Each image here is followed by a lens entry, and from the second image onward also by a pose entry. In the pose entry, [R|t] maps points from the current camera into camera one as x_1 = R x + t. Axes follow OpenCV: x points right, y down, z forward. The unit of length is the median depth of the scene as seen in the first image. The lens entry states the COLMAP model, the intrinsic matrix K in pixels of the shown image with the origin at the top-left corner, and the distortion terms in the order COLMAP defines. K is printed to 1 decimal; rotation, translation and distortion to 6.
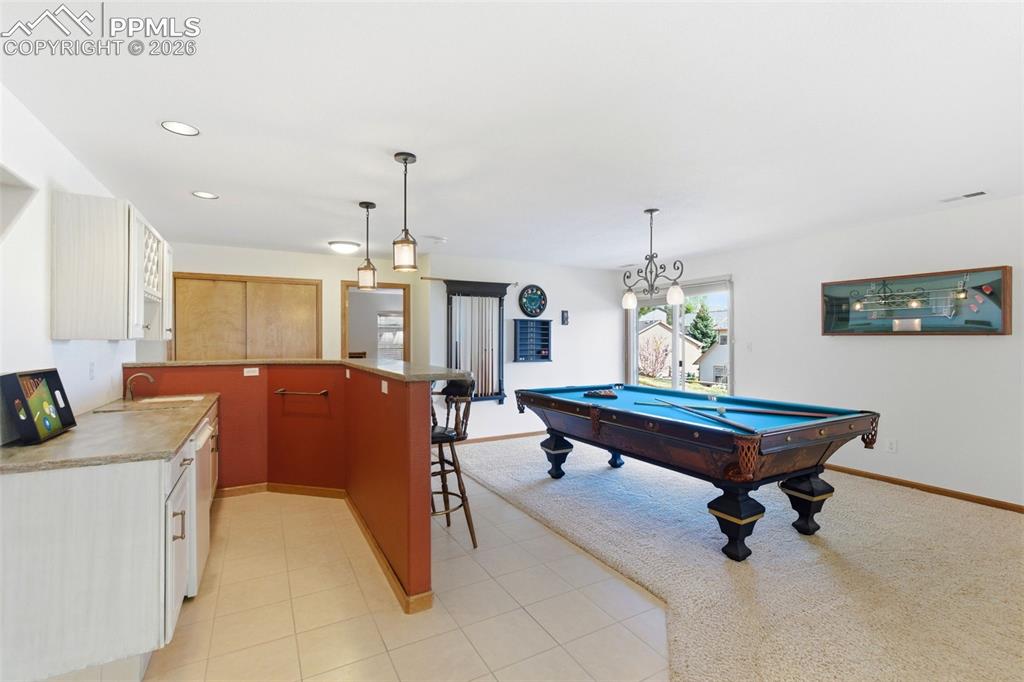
lens RADIAL K [[467.9, 0, 517.7], [0, 467.9, 334.6], [0, 0, 1]] dist [-0.000377, 0.000049]
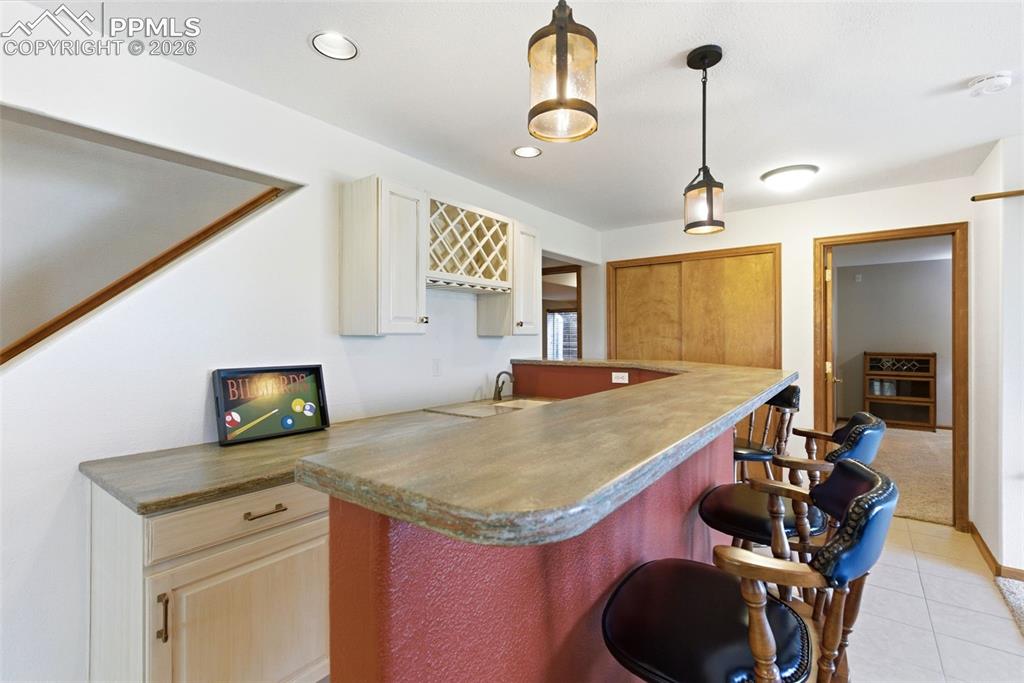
lens RADIAL K [[467.9, 0, 517.7], [0, 467.9, 335.1], [0, 0, 1]] dist [-0.000377, 0.000049]
pose [[0.418743, -0.004308, -0.908095, 0.027836], [0.015218, 0.999882, 0.002274, 0.006368], [0.907977, -0.014772, 0.418759, 0.426742]]
